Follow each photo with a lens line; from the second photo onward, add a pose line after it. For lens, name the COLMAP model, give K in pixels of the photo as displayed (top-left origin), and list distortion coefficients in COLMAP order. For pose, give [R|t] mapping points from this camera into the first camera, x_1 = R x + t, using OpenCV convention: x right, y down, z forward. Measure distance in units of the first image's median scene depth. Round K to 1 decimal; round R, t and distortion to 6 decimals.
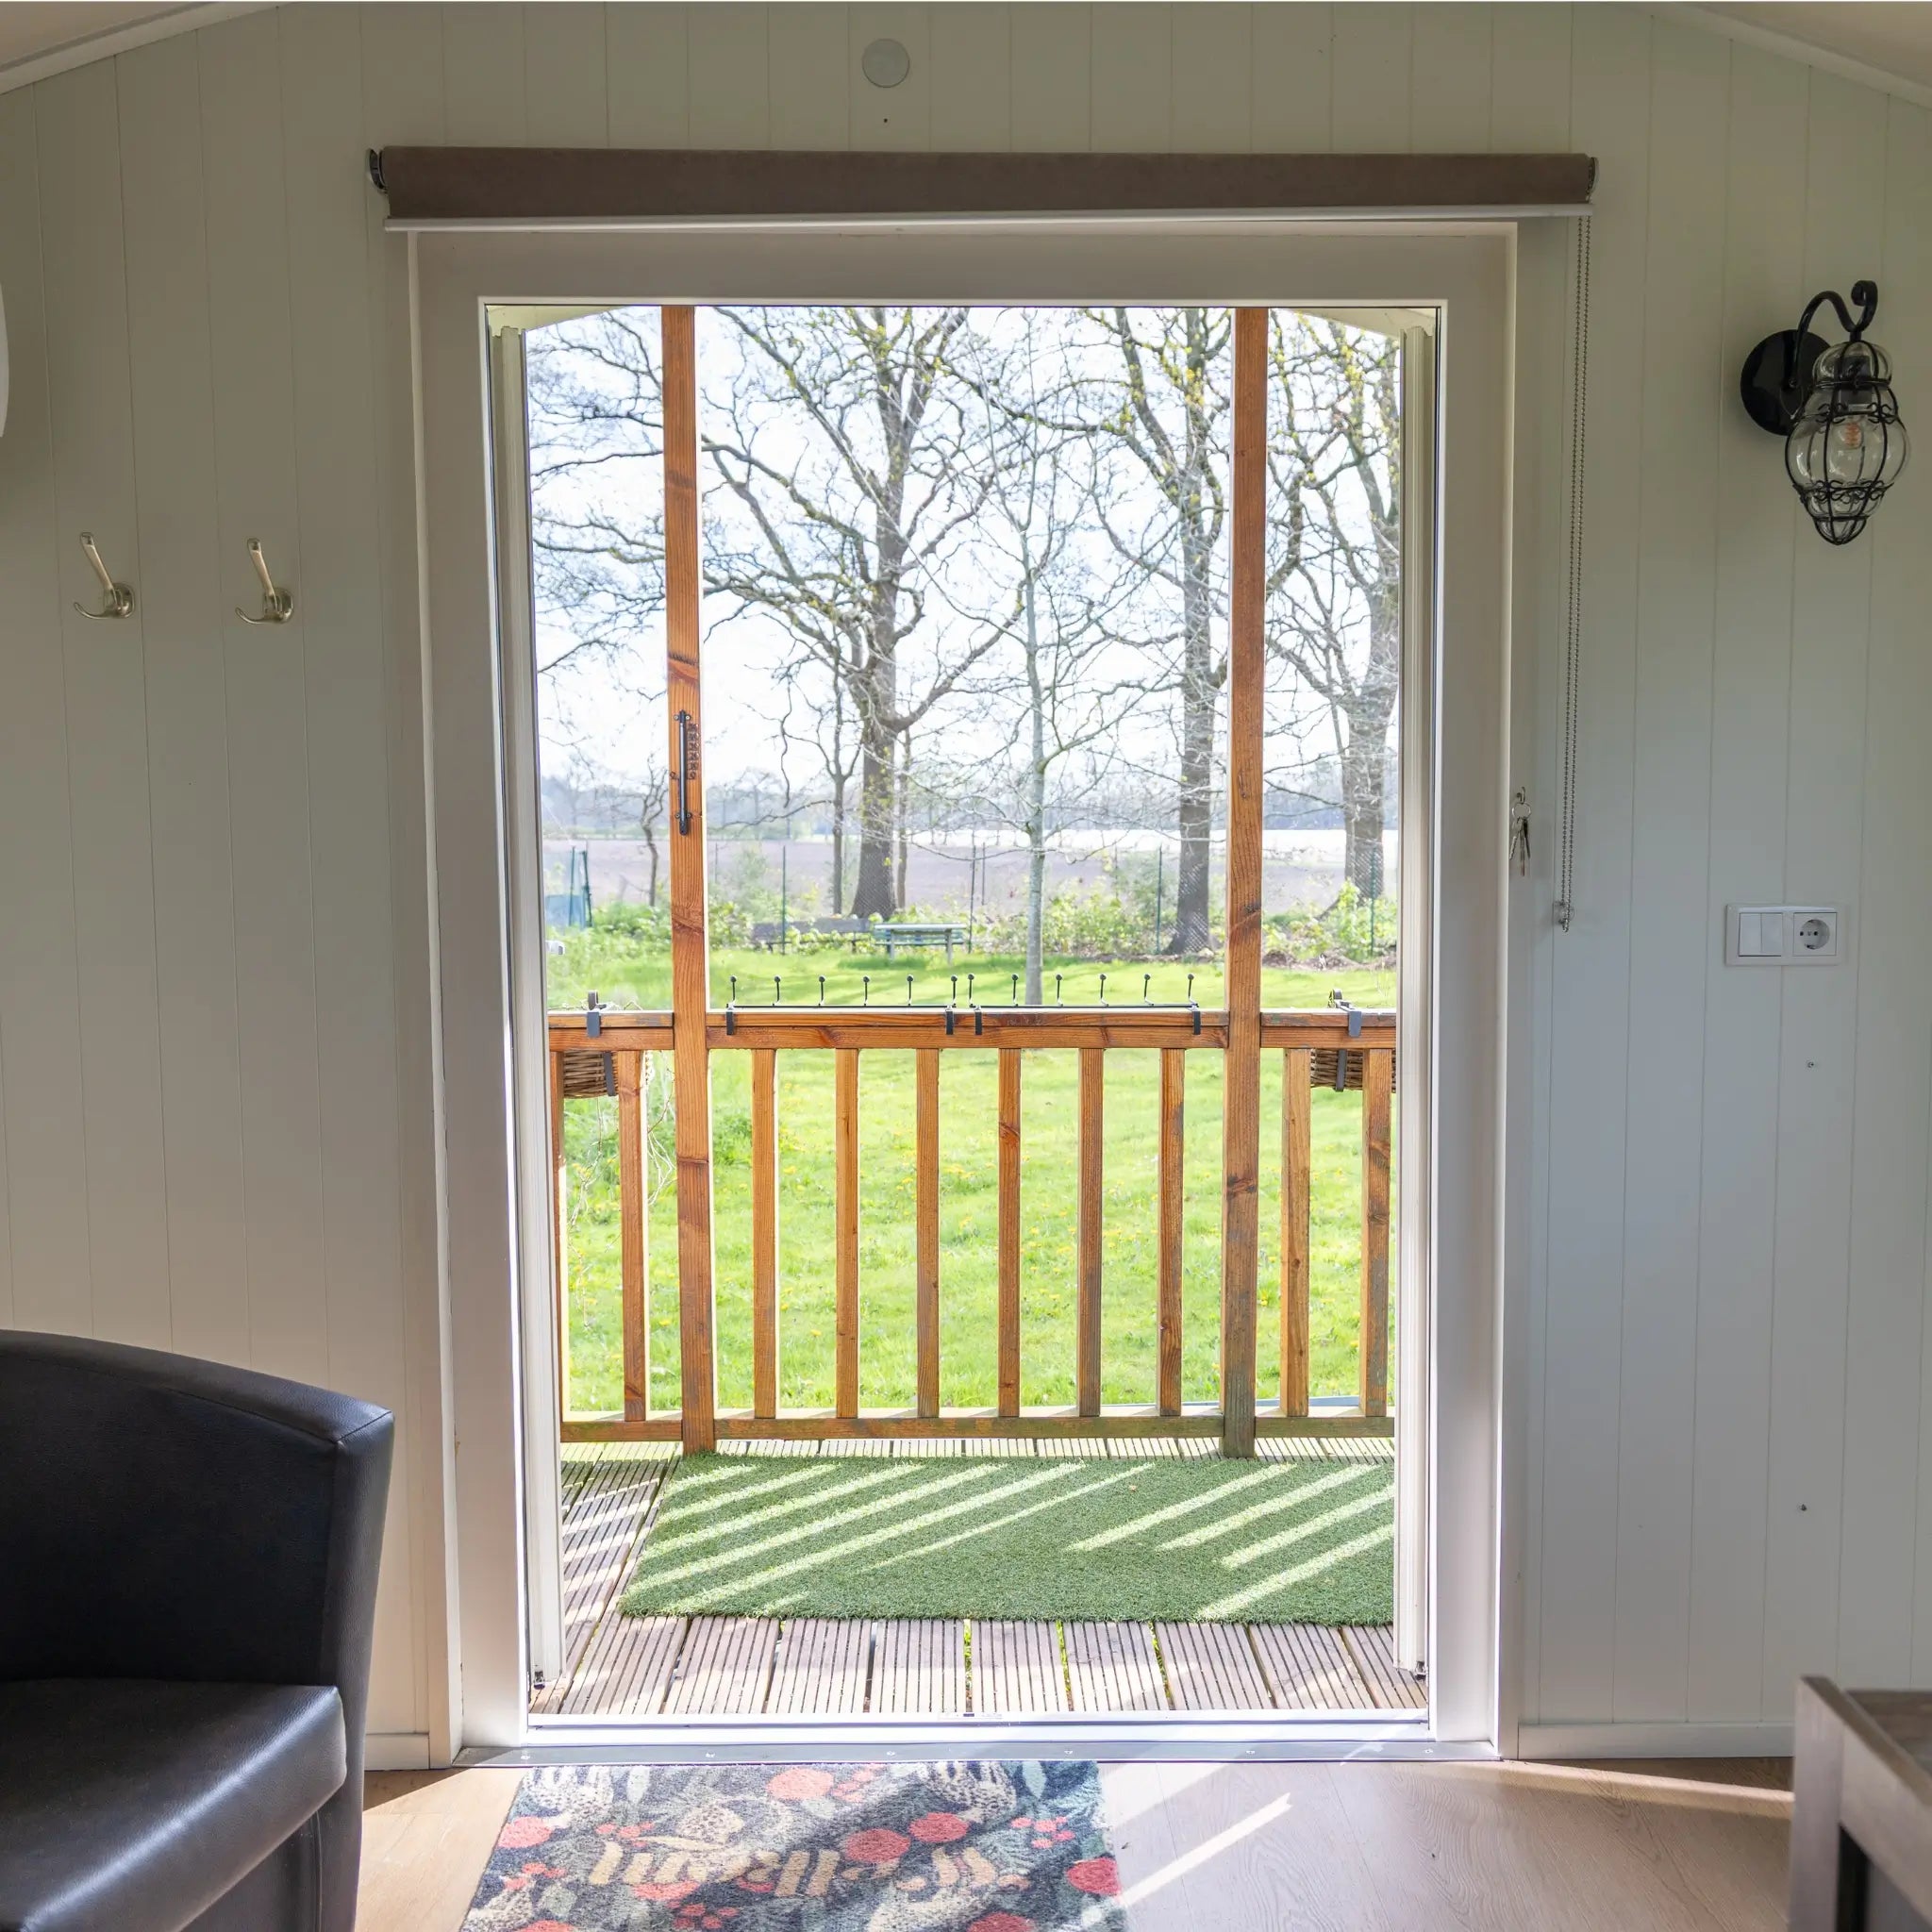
lens RADIAL K [[2024.4, 0, 966.0], [0, 2024.4, 966.0], [0, 0, 1]] dist [-0.004417, -0.016070]
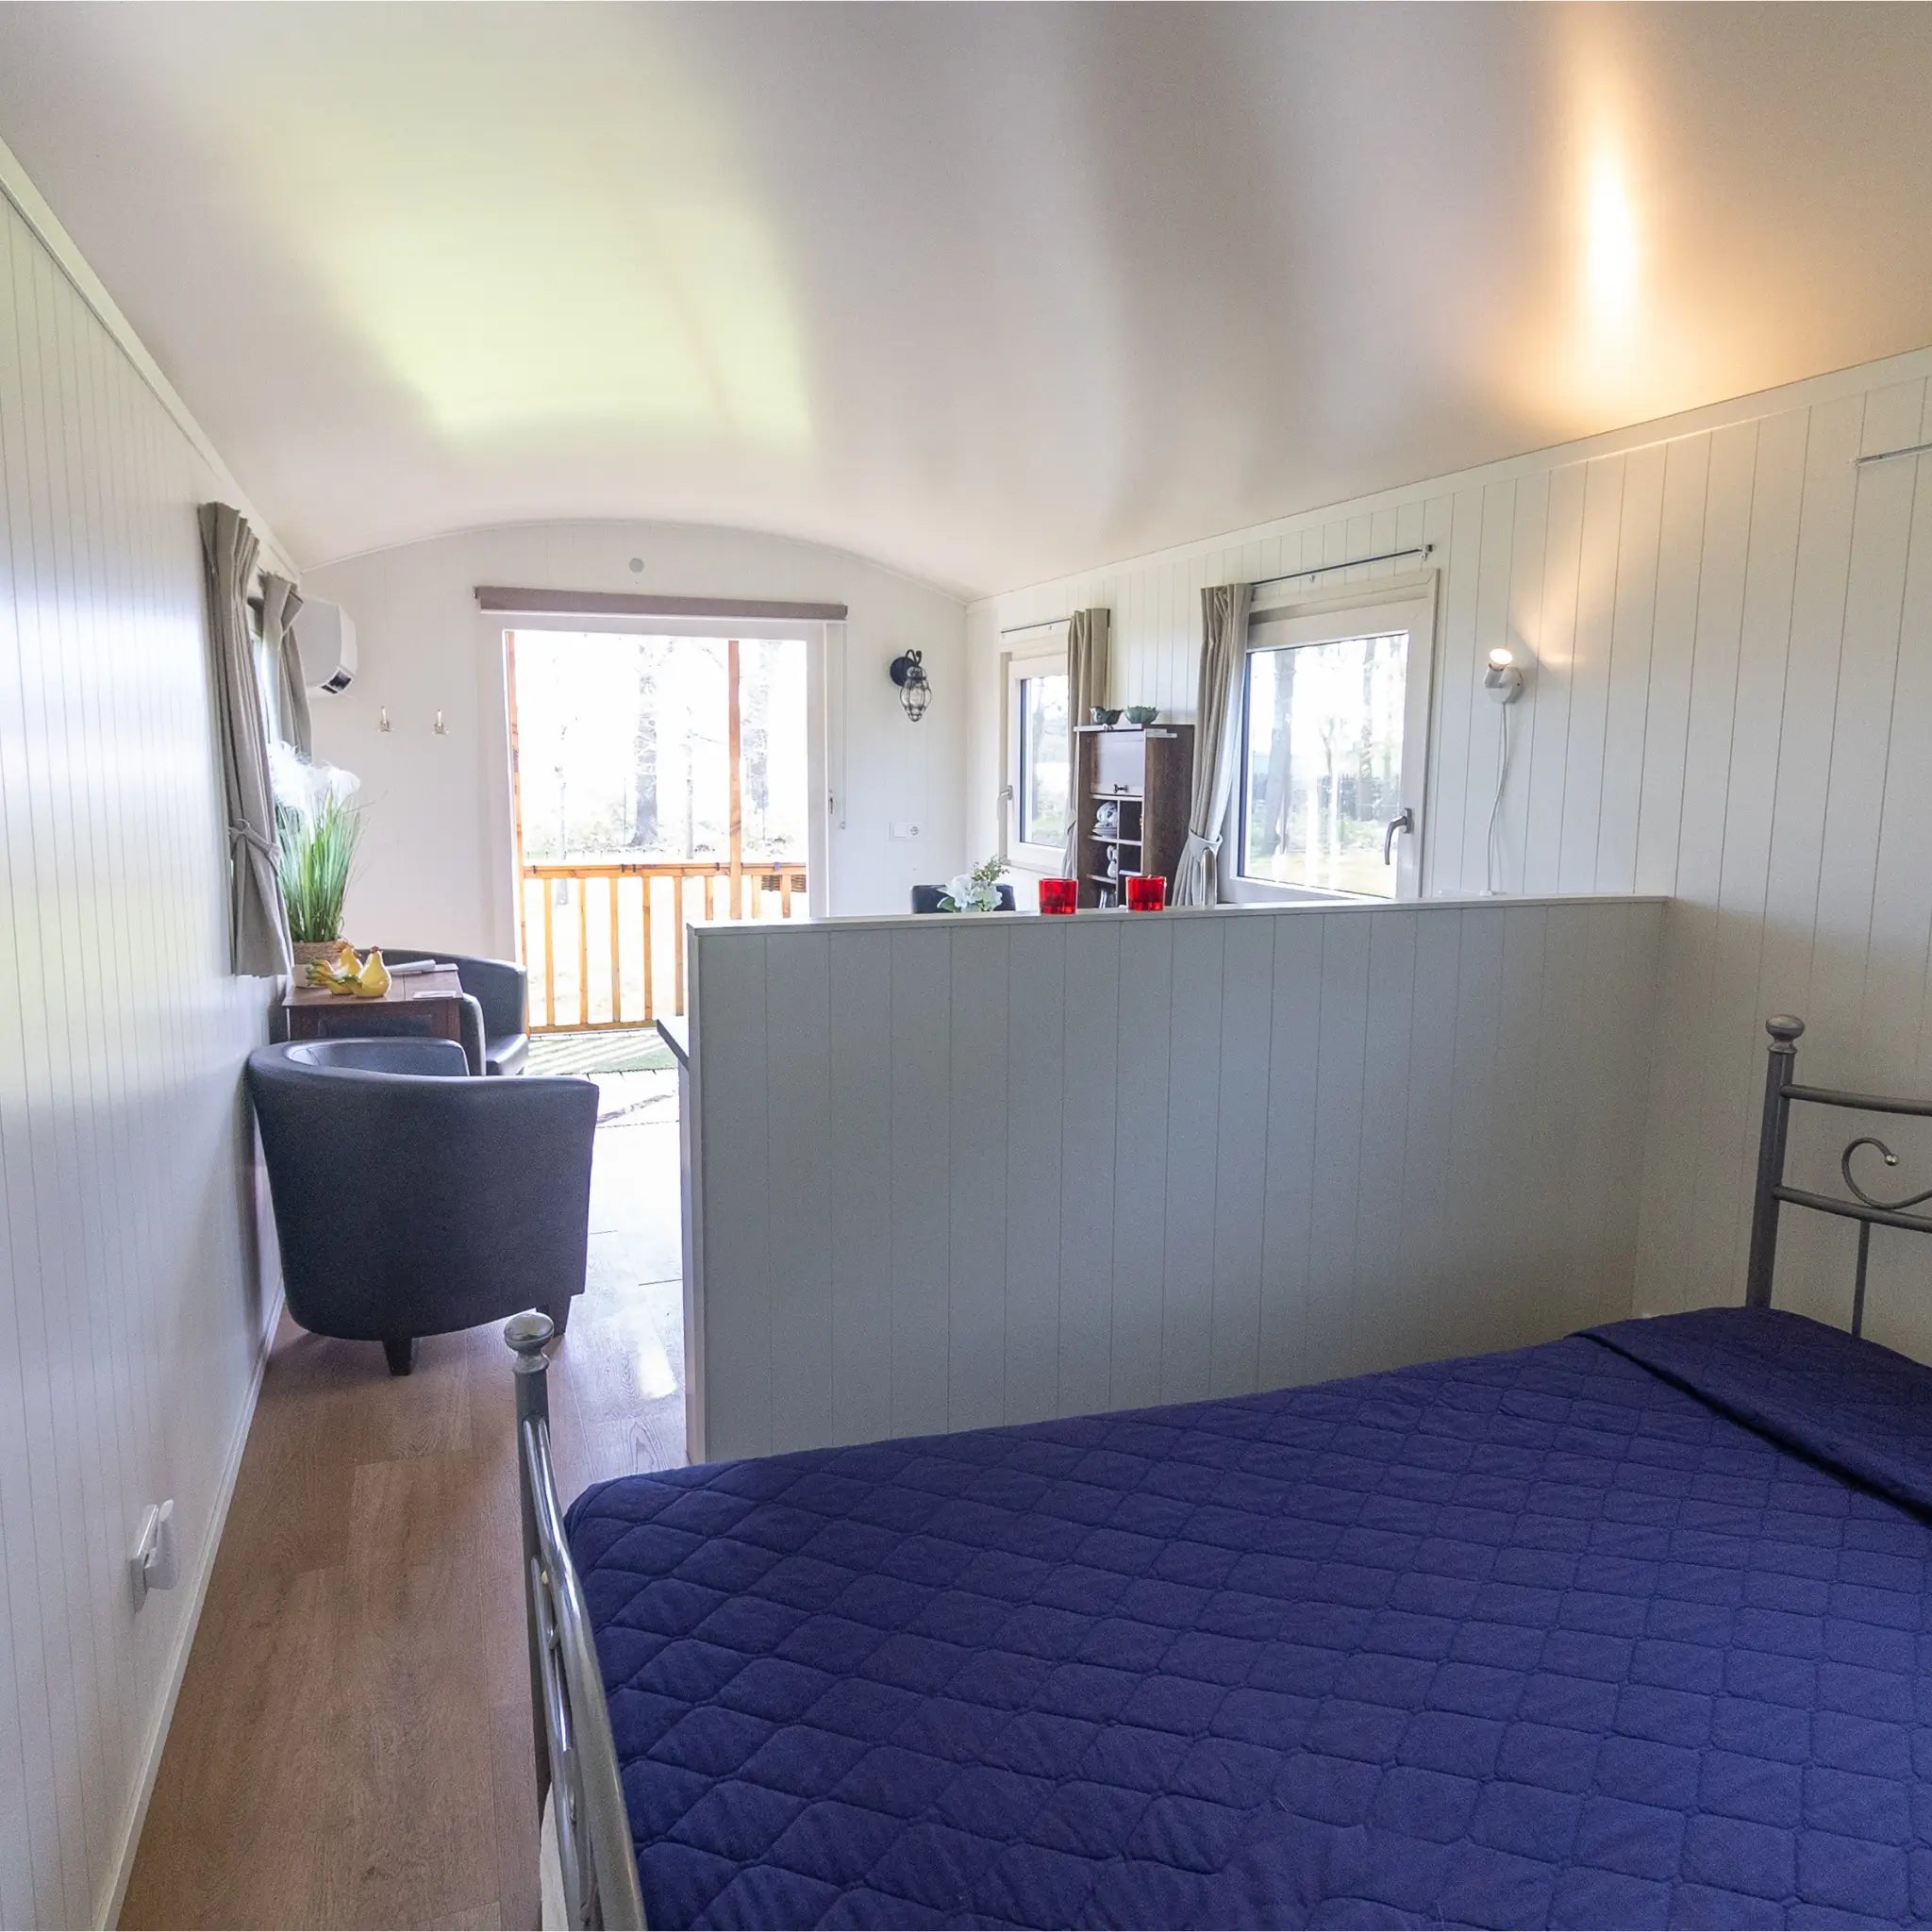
lens RADIAL K [[1479.3, 0, 966.0], [0, 1479.3, 966.0], [0, 0, 1]] dist [0.002424, 0.000220]
pose [[0.943691, -0.036971, 0.328755, -0.225356], [0.012478, 0.997007, 0.076303, 0.015083], [-0.330592, -0.067904, 0.941328, -0.955079]]
